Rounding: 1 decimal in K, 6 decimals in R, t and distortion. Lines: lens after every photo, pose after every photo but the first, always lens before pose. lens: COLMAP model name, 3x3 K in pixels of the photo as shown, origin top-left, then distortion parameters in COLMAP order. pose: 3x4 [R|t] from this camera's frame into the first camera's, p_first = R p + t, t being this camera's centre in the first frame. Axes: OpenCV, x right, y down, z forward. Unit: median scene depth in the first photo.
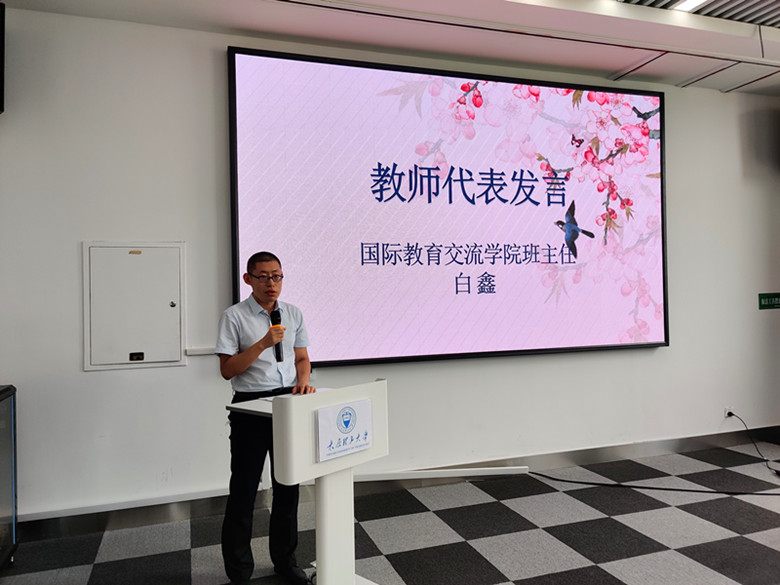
lens RADIAL K [[591.8, 0, 390.1], [0, 591.8, 289.5], [0, 0, 1]] dist [0.043854, -0.029276]
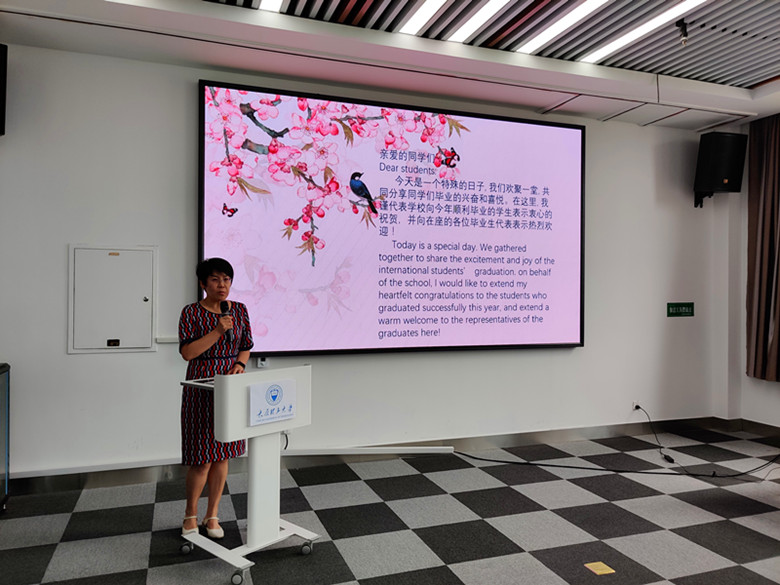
lens RADIAL K [[591.8, 0, 390.1], [0, 591.8, 289.5], [0, 0, 1]] dist [0.043854, -0.029276]
pose [[0.999471, 0.027880, 0.016732, 0.077585], [-0.027964, 0.999597, 0.004812, -0.010657], [-0.016591, -0.005278, 0.999848, -0.147948]]
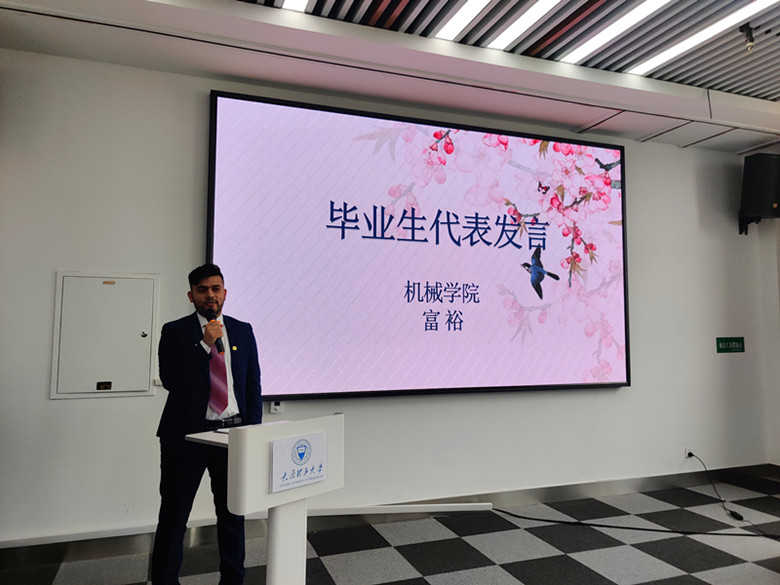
lens RADIAL K [[595.2, 0, 397.0], [0, 595.2, 280.9], [0, 0, 1]] dist [0.024162, -0.005088]
pose [[0.999162, 0.027338, 0.030472, 0.027888], [-0.025144, 0.997217, -0.070186, -0.004846], [-0.032306, 0.069361, 0.997068, -0.034306]]
